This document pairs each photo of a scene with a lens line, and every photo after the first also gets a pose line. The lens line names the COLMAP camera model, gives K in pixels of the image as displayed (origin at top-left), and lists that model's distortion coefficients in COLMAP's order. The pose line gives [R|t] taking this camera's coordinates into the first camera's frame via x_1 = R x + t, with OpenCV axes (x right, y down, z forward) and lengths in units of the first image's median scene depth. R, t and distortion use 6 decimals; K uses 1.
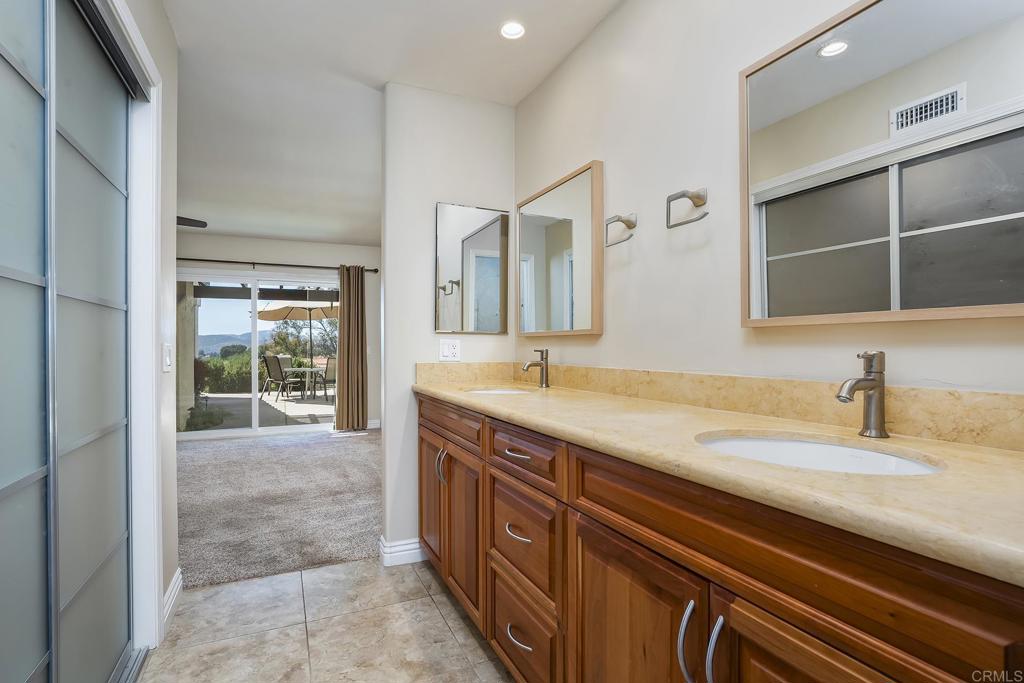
lens RADIAL K [[544.7, 0, 506.3], [0, 544.7, 341.0], [0, 0, 1]] dist [0.001894, -0.000140]
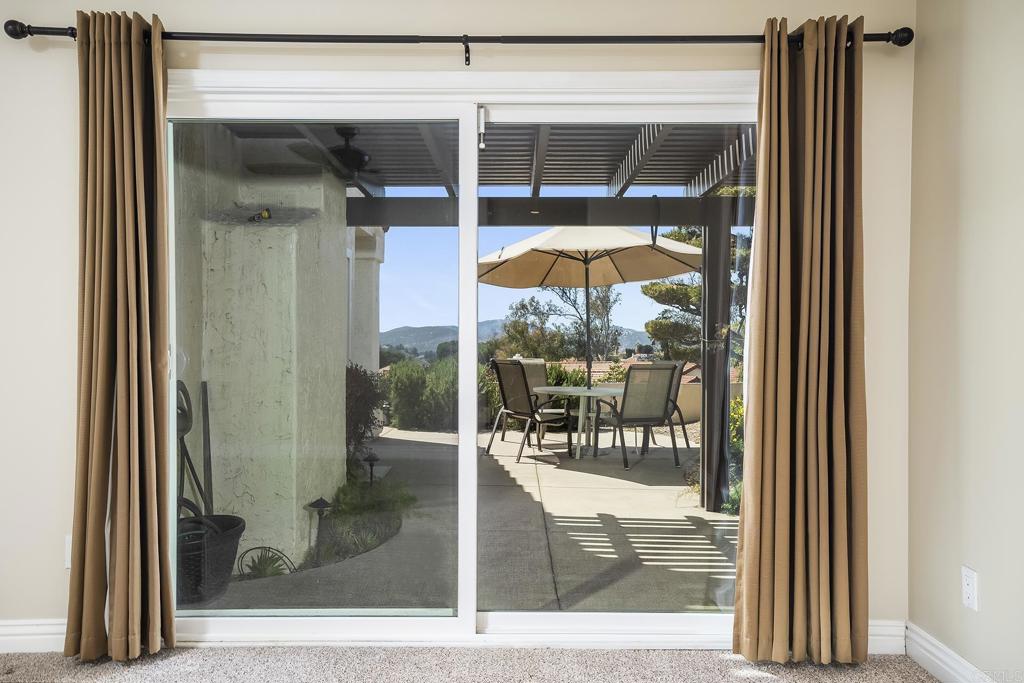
lens RADIAL K [[864.0, 0, 508.5], [0, 864.0, 338.8], [0, 0, 1]] dist [0.077323, 0.004845]
pose [[0.920633, 0.007687, -0.390352, -0.132957], [-0.006677, 0.999970, 0.003946, 0.005189], [0.390371, -0.001027, 0.920657, 0.296269]]
